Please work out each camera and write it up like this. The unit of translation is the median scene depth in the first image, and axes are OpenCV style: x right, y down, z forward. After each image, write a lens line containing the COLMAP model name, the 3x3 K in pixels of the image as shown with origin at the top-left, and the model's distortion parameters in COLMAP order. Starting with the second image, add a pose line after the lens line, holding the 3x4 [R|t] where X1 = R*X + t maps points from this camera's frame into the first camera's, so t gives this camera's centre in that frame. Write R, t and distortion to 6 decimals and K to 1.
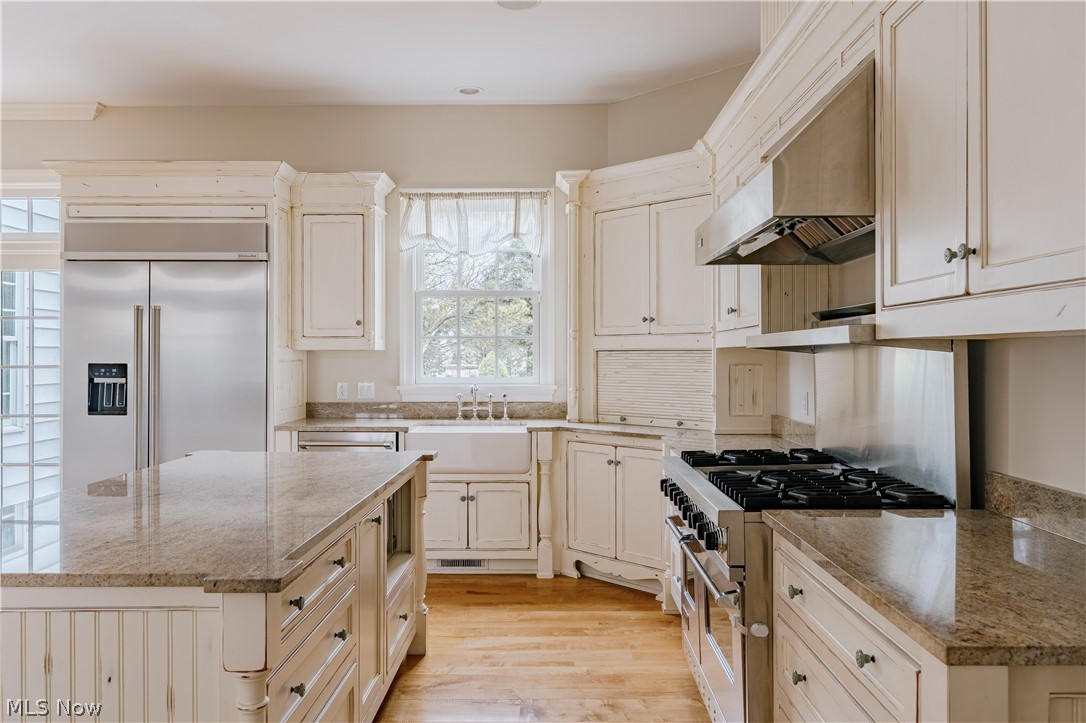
lens RADIAL K [[816.8, 0, 543.7], [0, 816.8, 359.5], [0, 0, 1]] dist [-0.001150, 0.008790]
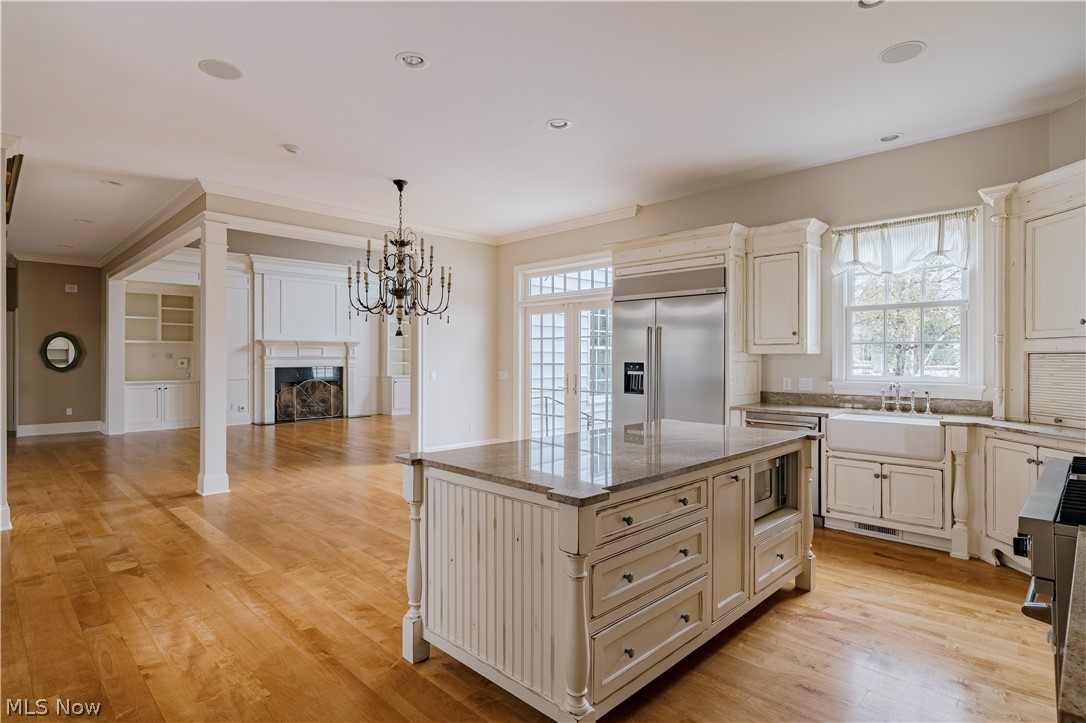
lens RADIAL K [[562.2, 0, 543.5], [0, 562.2, 359.2], [0, 0, 1]] dist [-0.000372, 0.000304]
pose [[0.719000, 0.002670, -0.695005, 0.124945], [-0.004403, 0.999990, -0.000713, -0.000209], [0.694996, 0.003573, 0.719004, 0.054633]]
